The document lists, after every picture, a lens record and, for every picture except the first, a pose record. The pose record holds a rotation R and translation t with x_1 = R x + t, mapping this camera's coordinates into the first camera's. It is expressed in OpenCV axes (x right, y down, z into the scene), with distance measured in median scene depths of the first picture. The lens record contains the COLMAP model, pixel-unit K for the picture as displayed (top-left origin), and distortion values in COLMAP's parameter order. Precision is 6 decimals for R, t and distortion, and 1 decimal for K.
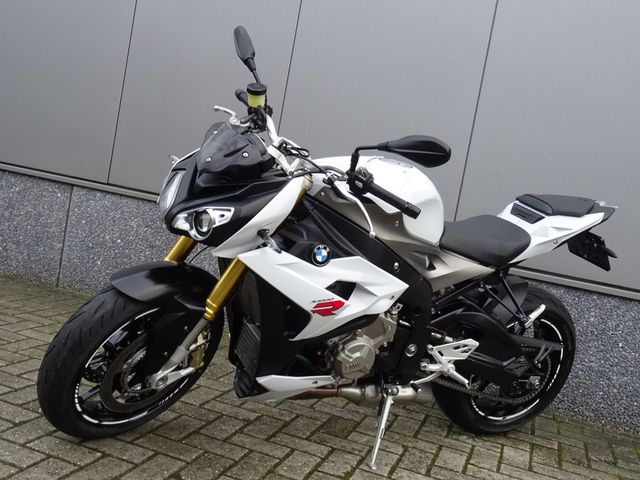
lens RADIAL K [[656.7, 0, 320.0], [0, 656.7, 240.0], [0, 0, 1]] dist [-0.000469, -0.000143]
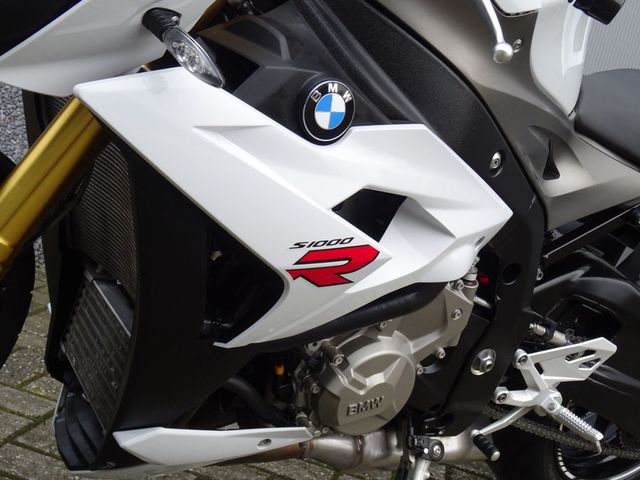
lens RADIAL K [[877.6, 0, 320.0], [0, 877.6, 240.0], [0, 0, 1]] dist [-0.025406, -0.006392]
pose [[0.987538, 0.052312, 0.148431, -0.059711], [-0.068336, 0.992122, 0.104994, 0.037597], [-0.141769, -0.113829, 0.983333, 0.486867]]
